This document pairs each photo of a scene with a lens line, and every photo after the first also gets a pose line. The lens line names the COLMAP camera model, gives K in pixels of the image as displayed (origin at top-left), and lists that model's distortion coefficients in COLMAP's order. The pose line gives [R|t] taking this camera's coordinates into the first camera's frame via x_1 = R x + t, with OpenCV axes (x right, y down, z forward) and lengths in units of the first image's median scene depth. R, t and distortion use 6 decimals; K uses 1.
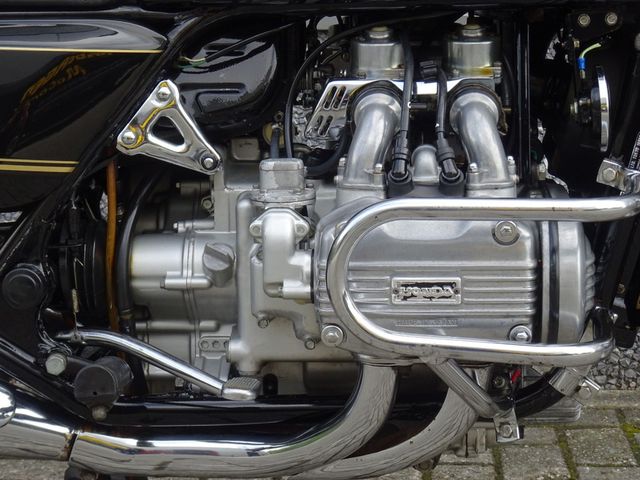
lens RADIAL K [[1820.9, 0, 319.5], [0, 1820.9, 240.1], [0, 0, 1]] dist [0.029815, 0.000000]
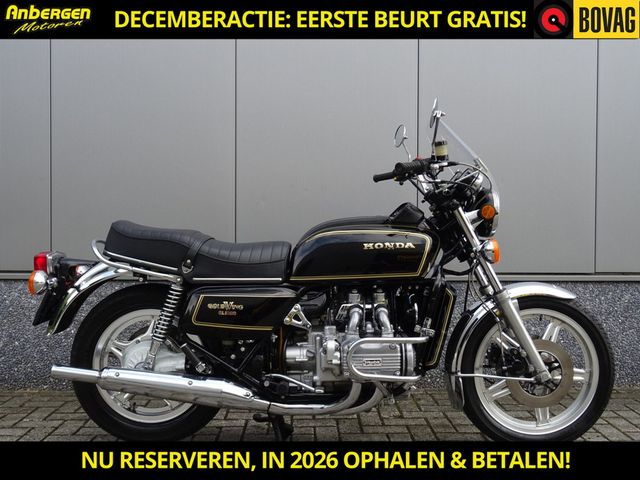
lens RADIAL K [[730.3, 0, 321.3], [0, 730.3, 239.2], [0, 0, 1]] dist [0.044505, 0.000000]
pose [[0.996209, 0.002398, 0.086953, -0.166853], [0.008002, 0.992855, -0.119055, -0.042634], [-0.086618, 0.119300, 0.989073, -0.480761]]
